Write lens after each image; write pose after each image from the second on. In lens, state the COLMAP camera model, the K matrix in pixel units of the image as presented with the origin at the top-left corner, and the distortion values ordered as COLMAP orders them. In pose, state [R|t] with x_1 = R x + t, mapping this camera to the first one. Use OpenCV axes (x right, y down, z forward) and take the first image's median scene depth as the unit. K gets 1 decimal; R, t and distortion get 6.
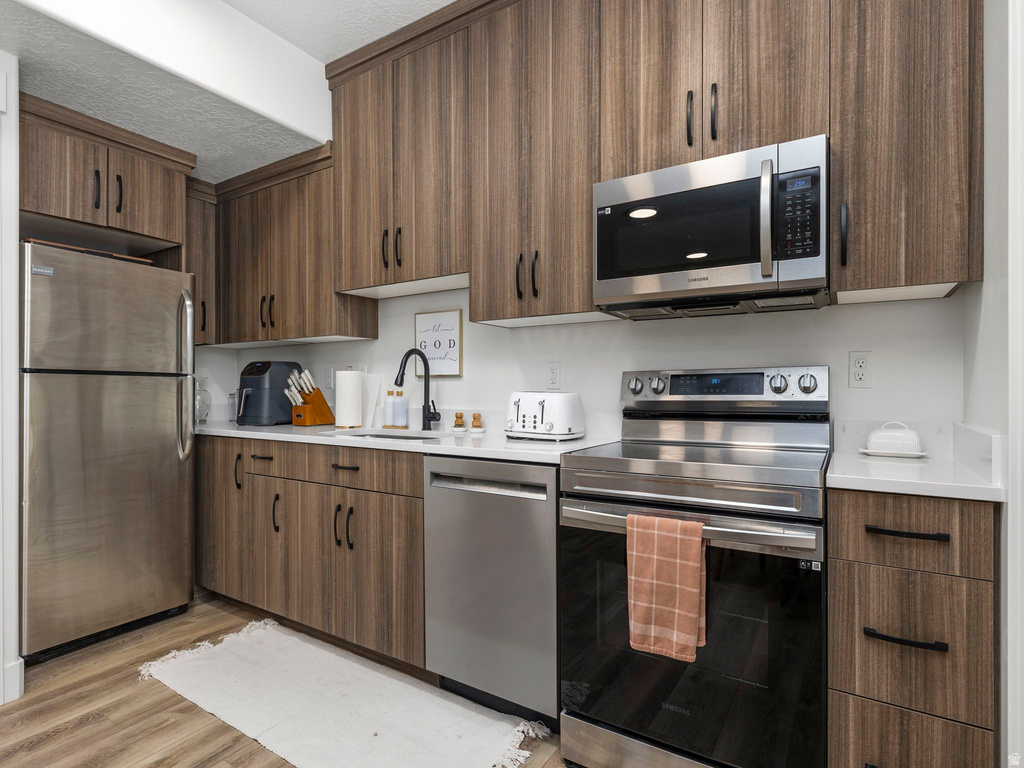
lens RADIAL K [[544.9, 0, 512.0], [0, 544.9, 384.0], [0, 0, 1]] dist [0.000612, 0.000029]
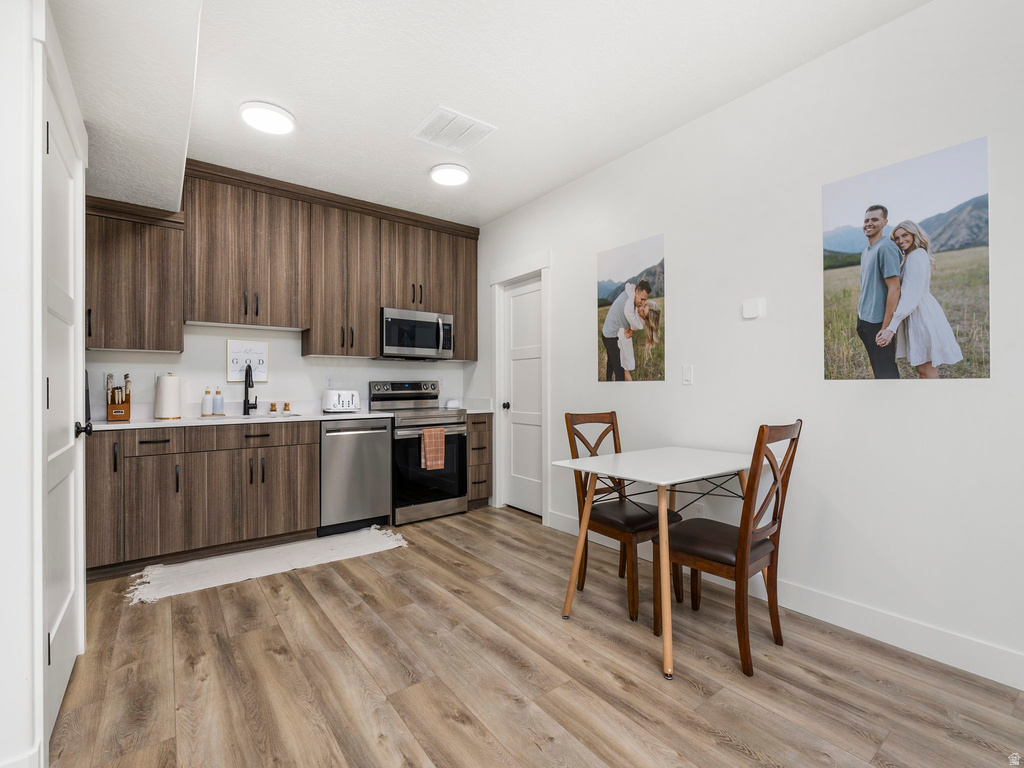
lens RADIAL K [[453.2, 0, 512.0], [0, 453.2, 384.0], [0, 0, 1]] dist [0.000140, 0.000034]
pose [[0.332040, 0.005015, 0.943252, -1.452574], [-0.004267, 0.999984, -0.003814, -0.006584], [-0.943256, -0.002759, 0.332056, -0.228601]]
